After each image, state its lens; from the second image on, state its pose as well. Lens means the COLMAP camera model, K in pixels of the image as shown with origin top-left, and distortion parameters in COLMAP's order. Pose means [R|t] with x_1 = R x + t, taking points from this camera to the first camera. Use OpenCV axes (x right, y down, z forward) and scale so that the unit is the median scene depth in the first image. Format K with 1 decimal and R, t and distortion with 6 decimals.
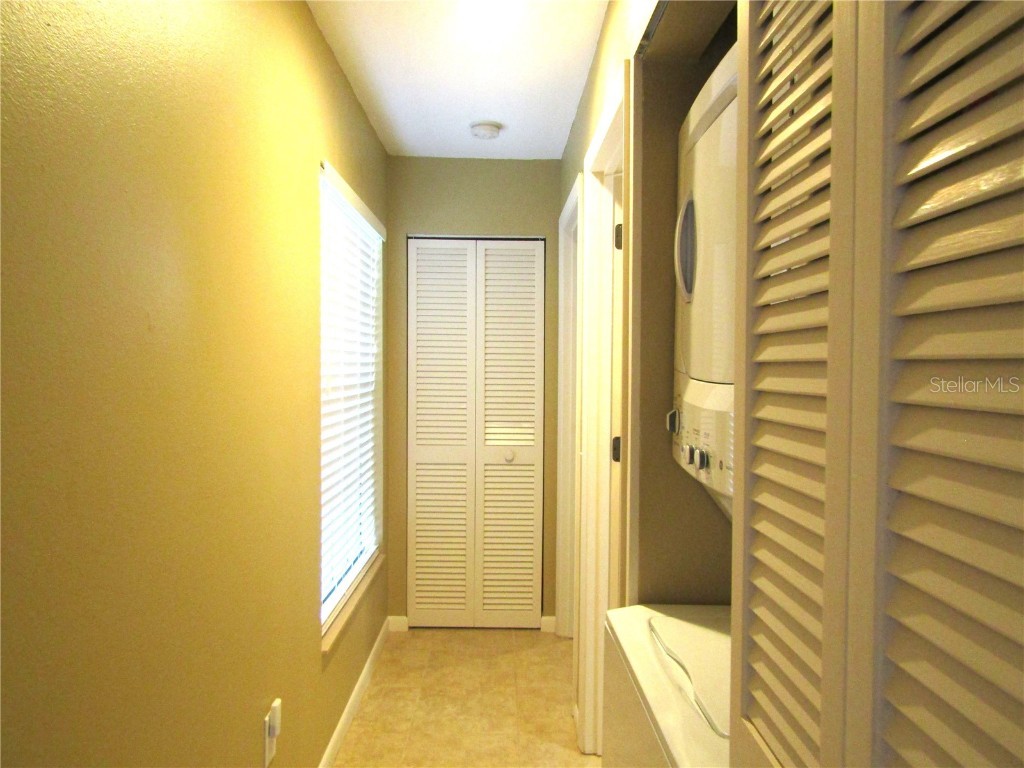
lens RADIAL K [[728.8, 0, 512.0], [0, 728.8, 384.0], [0, 0, 1]] dist [-0.007529, 0.001756]
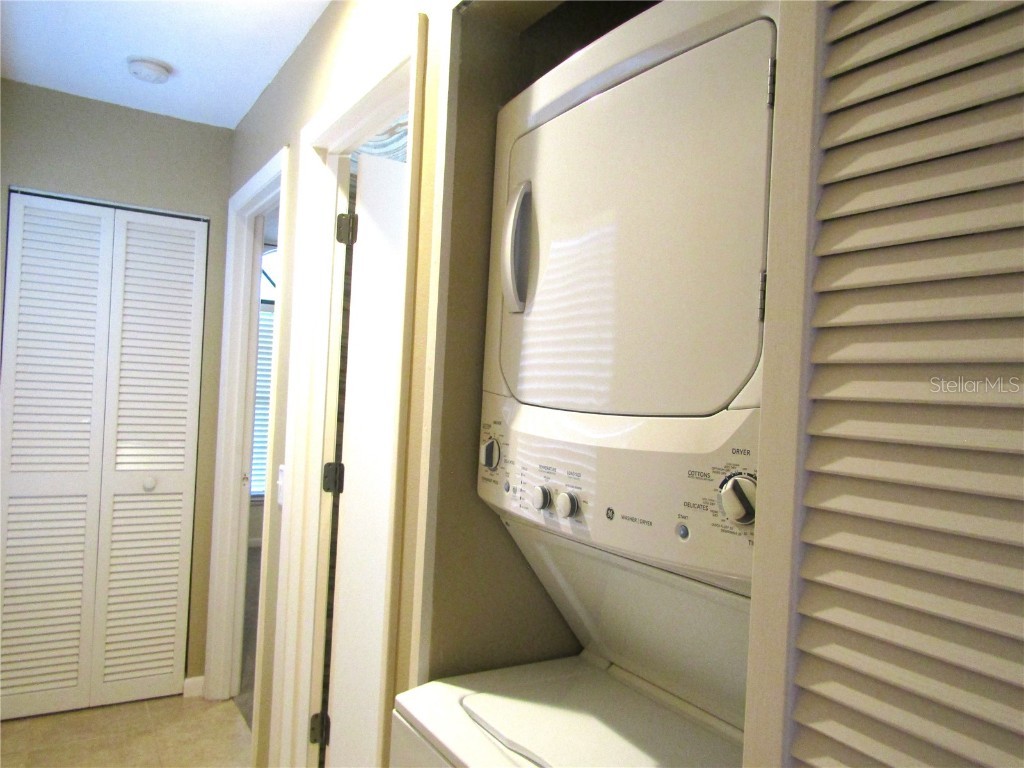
lens RADIAL K [[728.8, 0, 512.0], [0, 728.8, 384.0], [0, 0, 1]] dist [-0.007529, 0.001756]
pose [[0.859671, 0.038406, 0.509402, -0.079036], [-0.030690, 0.999252, -0.023544, -0.004065], [-0.509925, 0.004606, 0.860206, 0.118132]]
